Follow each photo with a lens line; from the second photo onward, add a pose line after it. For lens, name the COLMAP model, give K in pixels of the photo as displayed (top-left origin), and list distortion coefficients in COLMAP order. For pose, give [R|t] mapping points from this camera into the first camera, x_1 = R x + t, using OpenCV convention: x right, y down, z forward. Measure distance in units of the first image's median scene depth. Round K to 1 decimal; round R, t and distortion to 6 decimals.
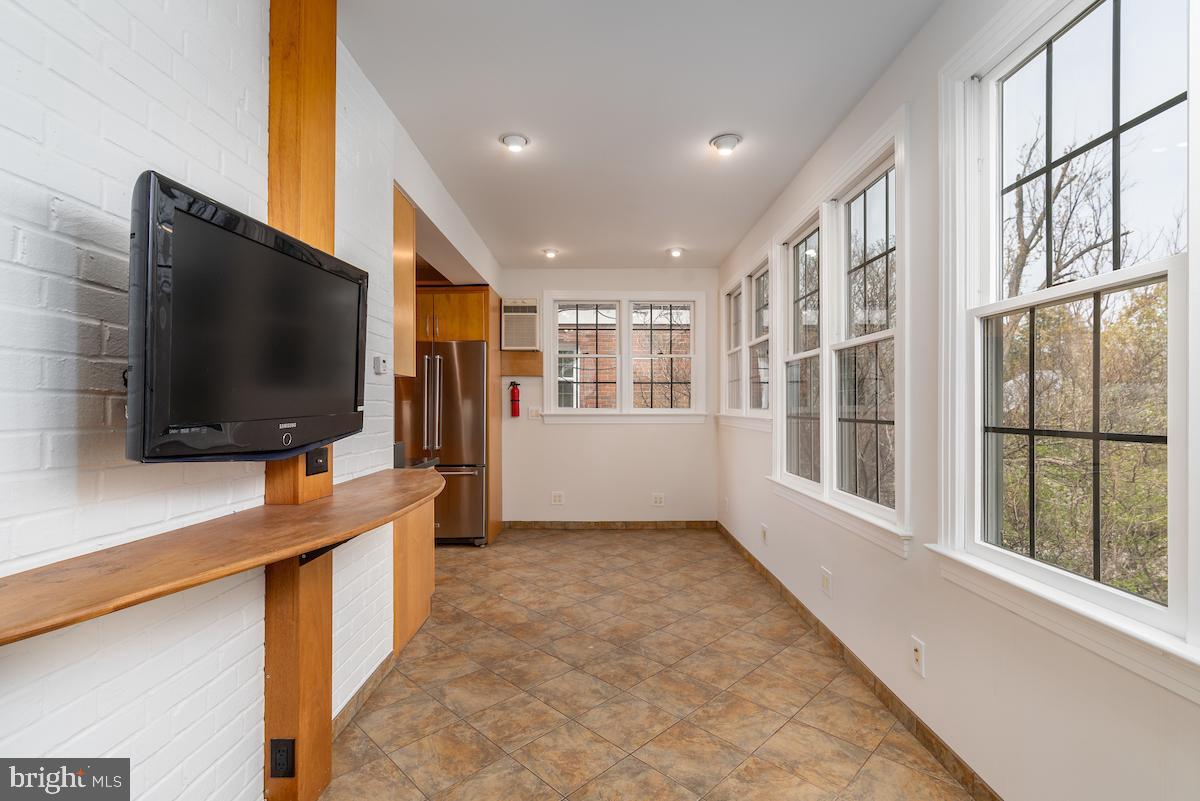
lens RADIAL K [[560.8, 0, 598.1], [0, 560.8, 399.4], [0, 0, 1]] dist [0.001448, 0.001066]
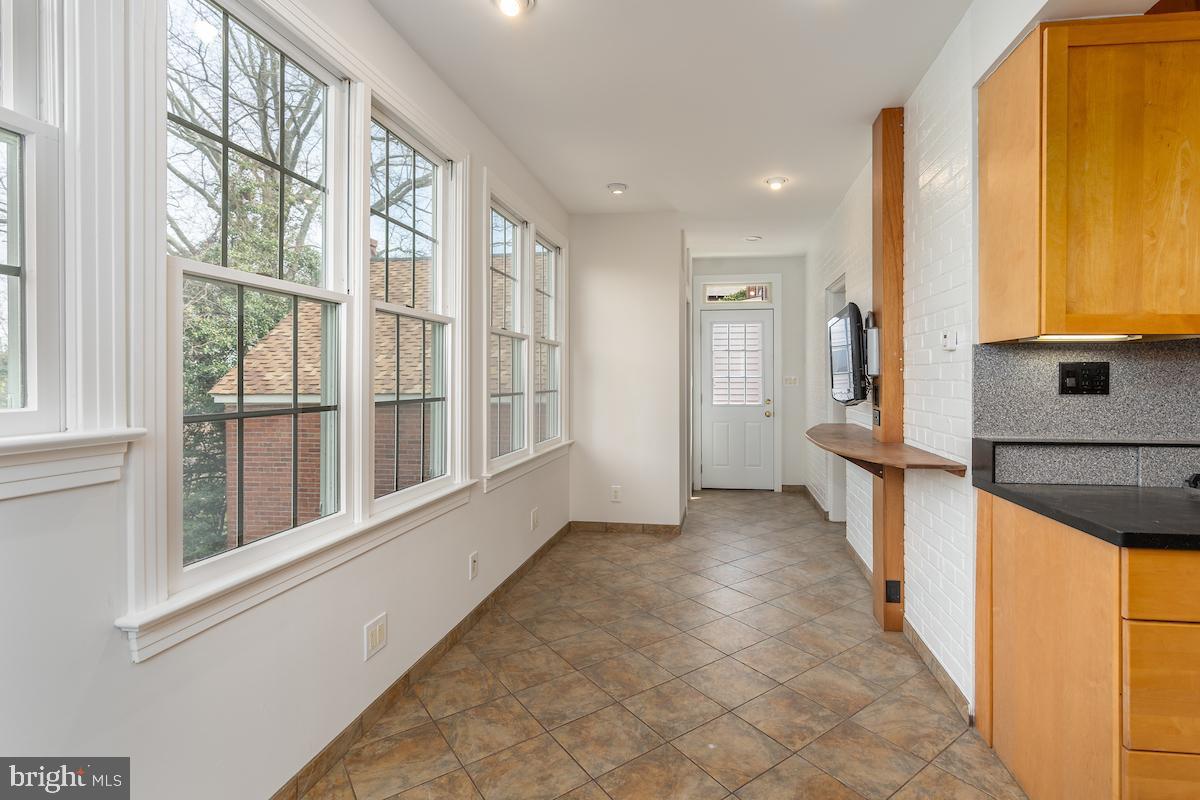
lens RADIAL K [[560.8, 0, 622.1], [0, 560.8, 383.7], [0, 0, 1]] dist [0.001448, 0.001066]
pose [[-0.985082, -0.005133, 0.172011, -0.022419], [-0.005248, 0.999986, -0.000215, 0.004611], [-0.172008, -0.001114, -0.985095, 1.865288]]
